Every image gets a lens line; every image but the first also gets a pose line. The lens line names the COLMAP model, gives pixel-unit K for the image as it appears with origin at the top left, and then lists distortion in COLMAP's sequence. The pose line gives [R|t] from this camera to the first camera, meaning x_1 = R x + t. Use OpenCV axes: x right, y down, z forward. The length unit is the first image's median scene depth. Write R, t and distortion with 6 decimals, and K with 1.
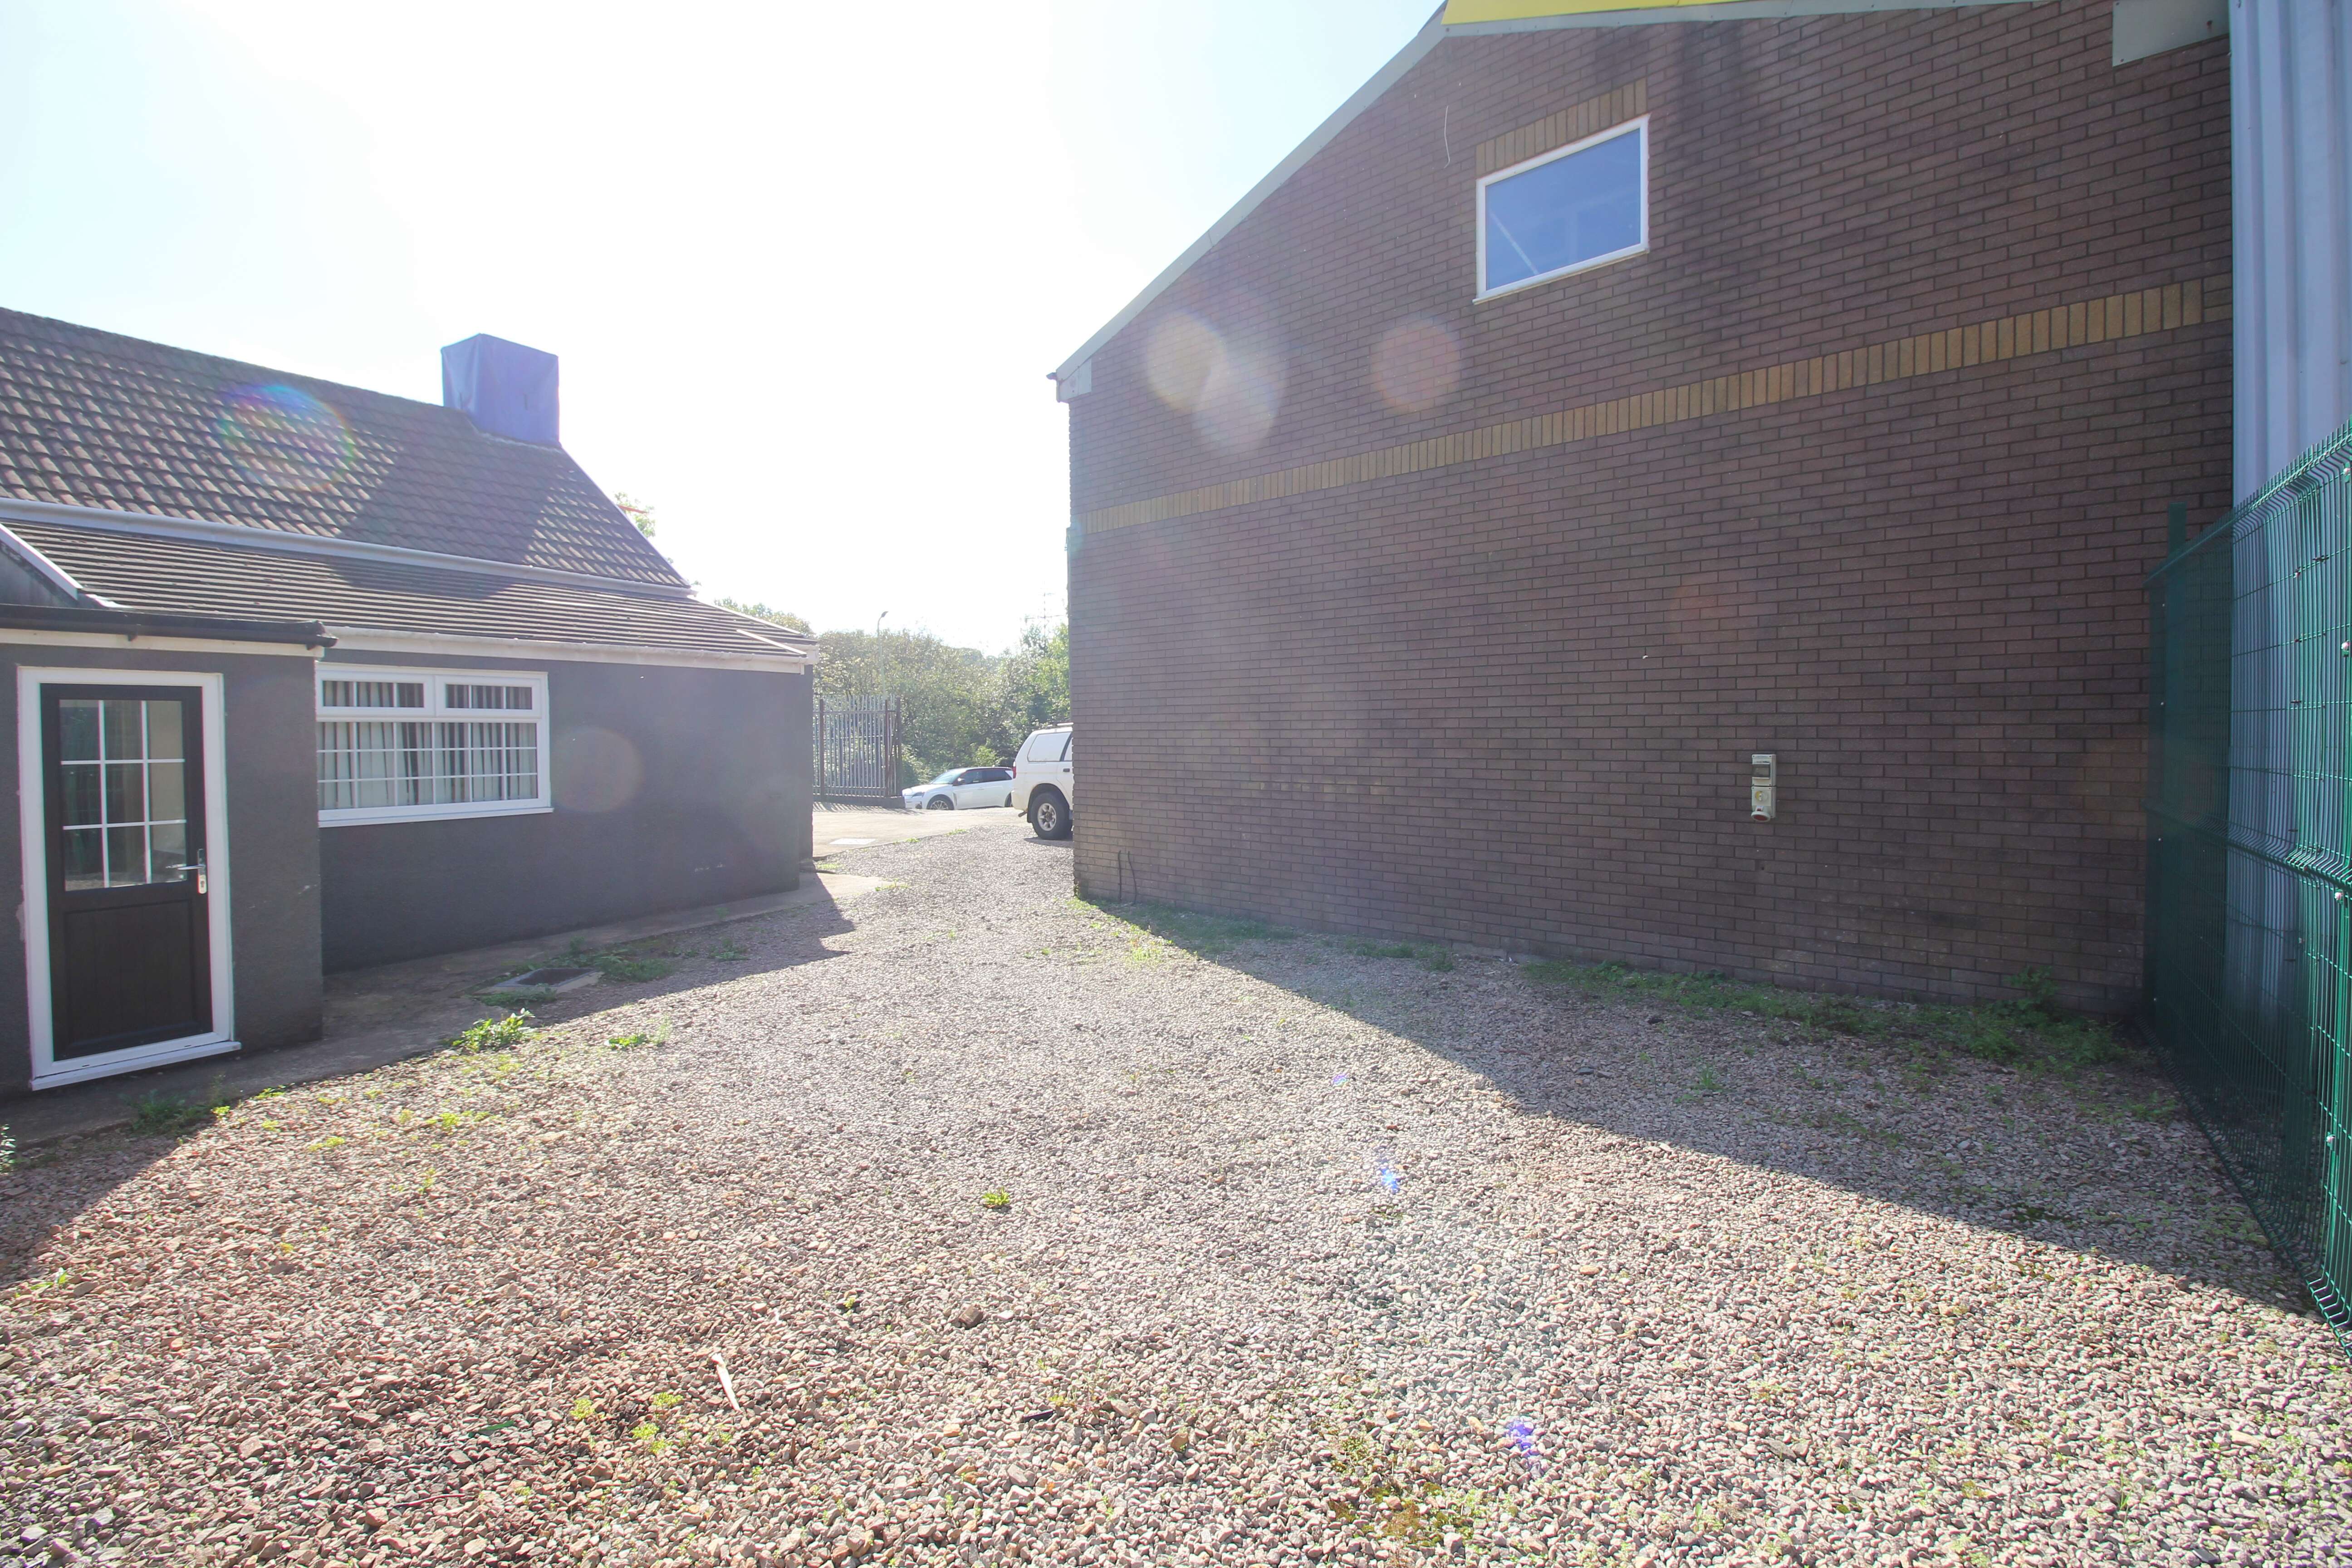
lens RADIAL K [[1080.6, 0, 1170.9], [0, 1080.6, 759.4], [0, 0, 1]] dist [0.002619, -0.016017]
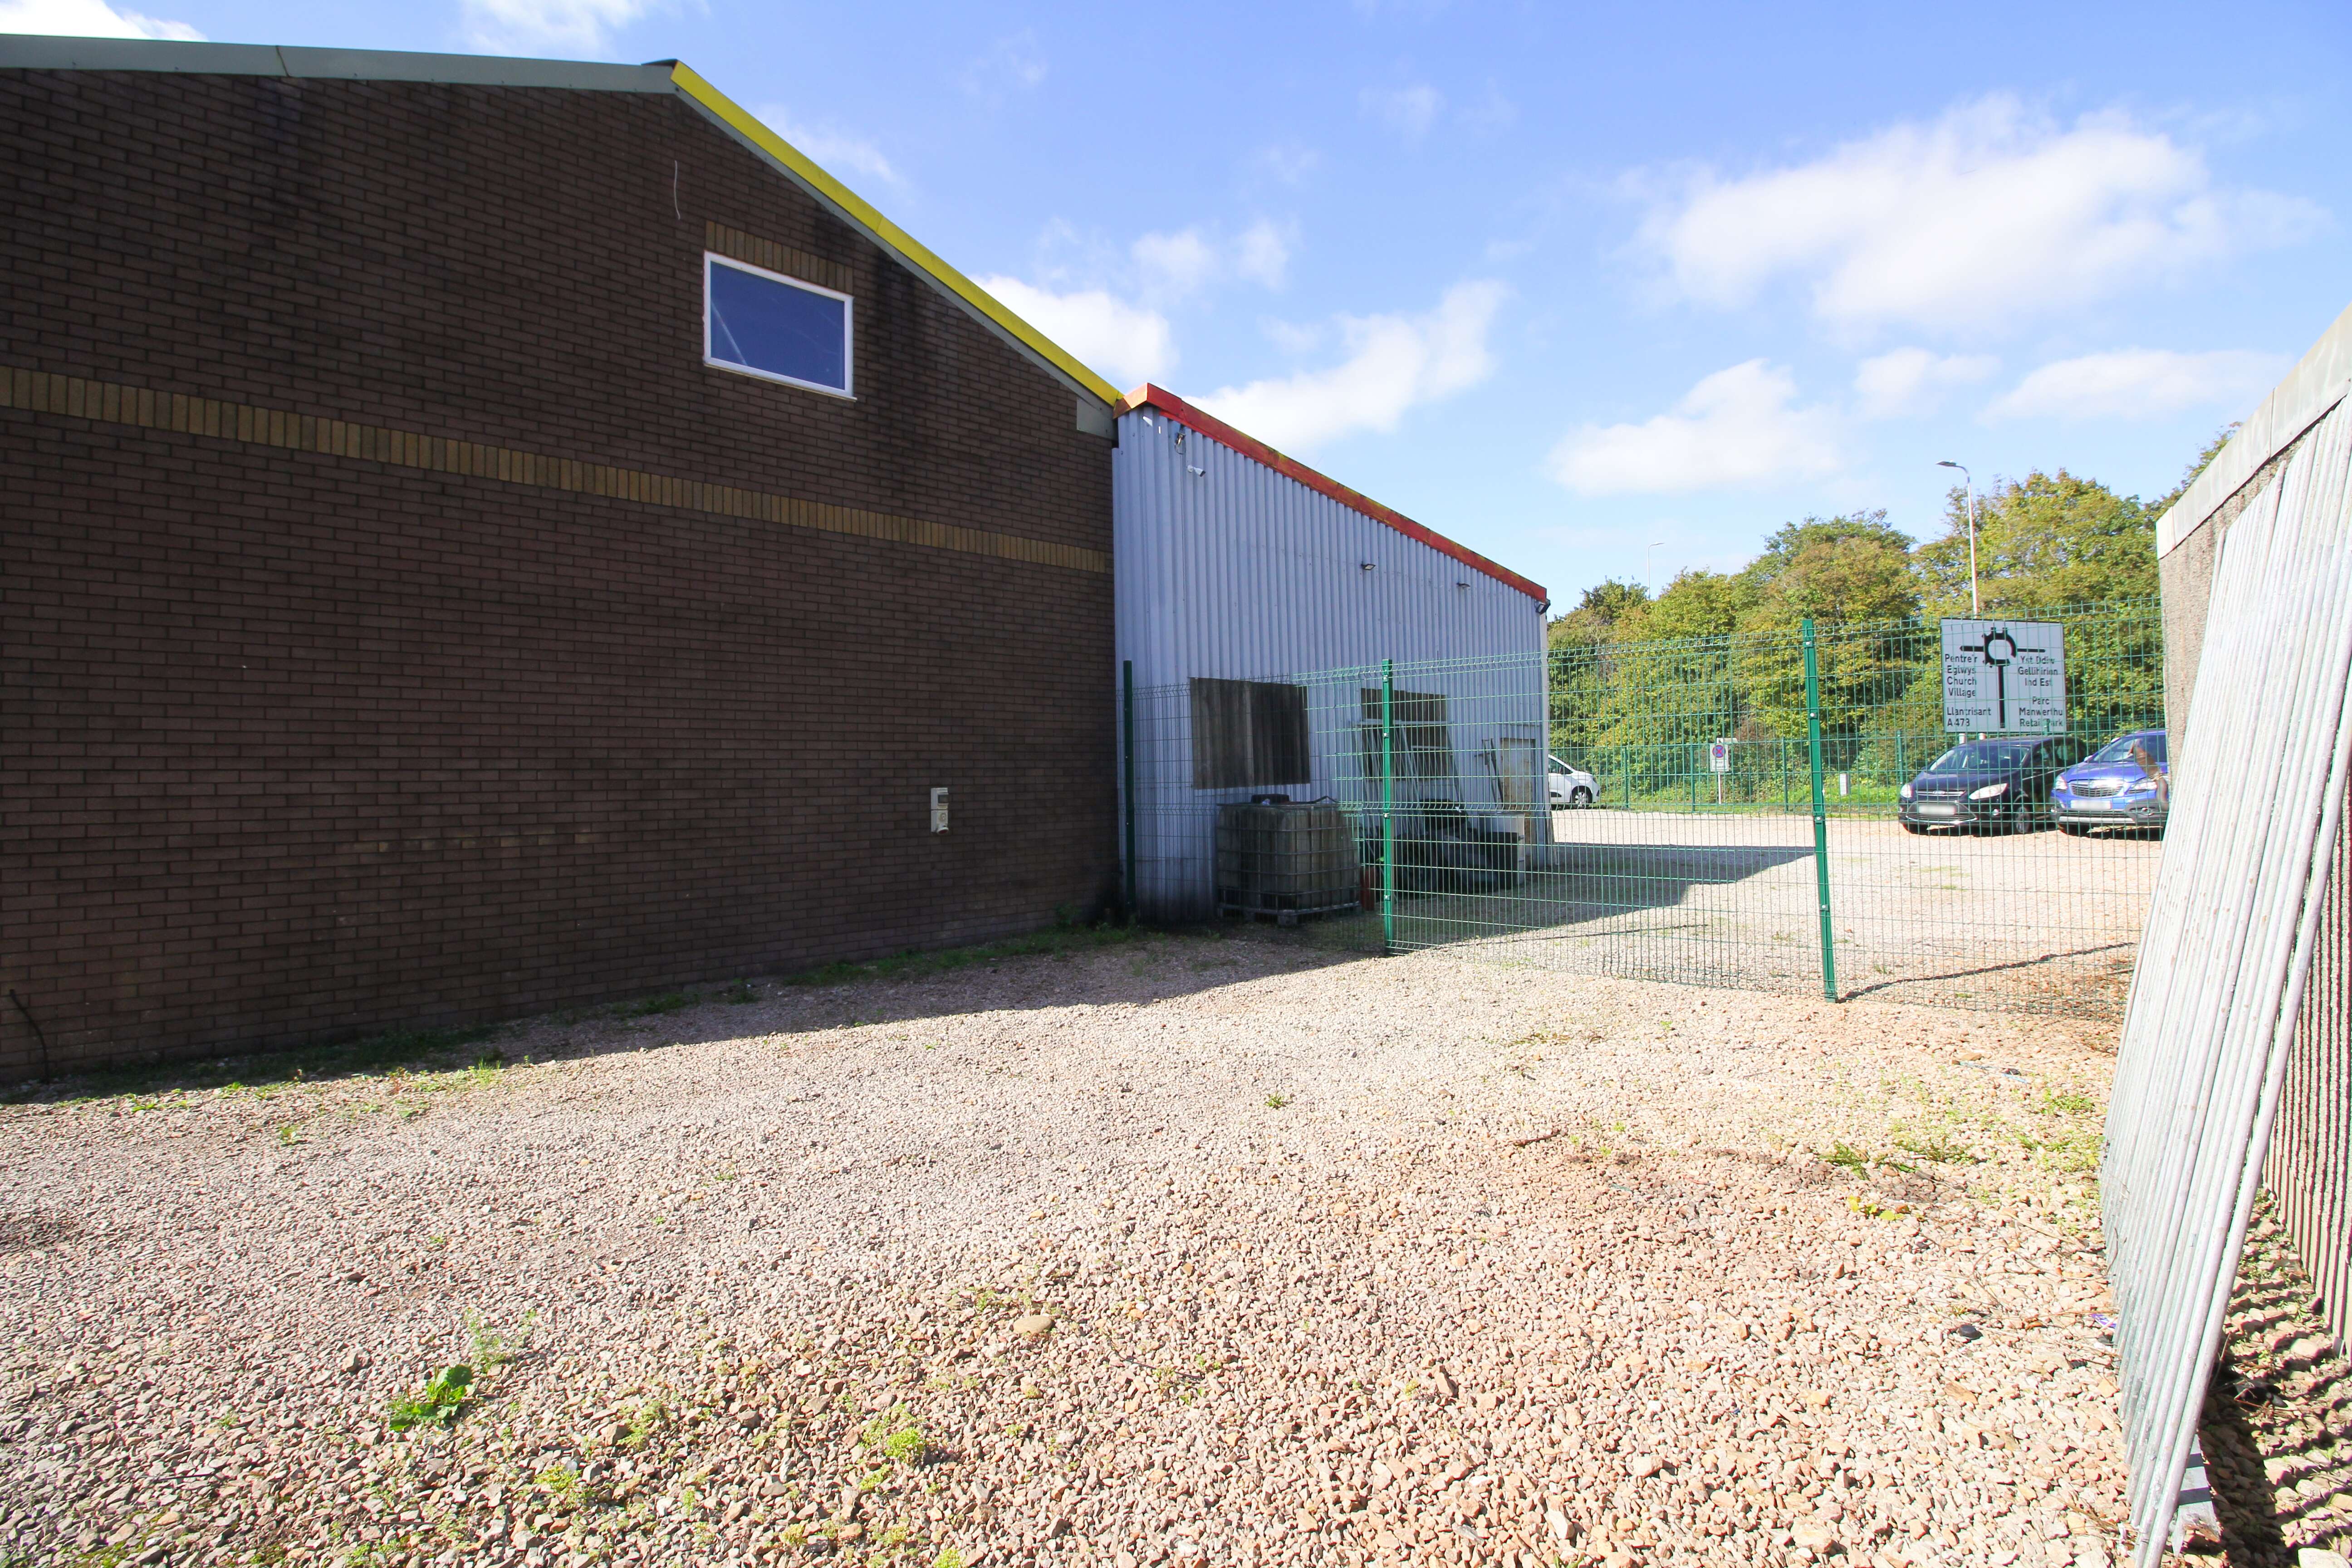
lens RADIAL K [[1080.6, 0, 1170.9], [0, 1080.6, 759.4], [0, 0, 1]] dist [0.002619, -0.016017]
pose [[0.067659, 0.029285, 0.997279, -0.756900], [0.043983, 0.998510, -0.032305, 0.015417], [-0.996739, 0.046049, 0.066271, 0.519405]]
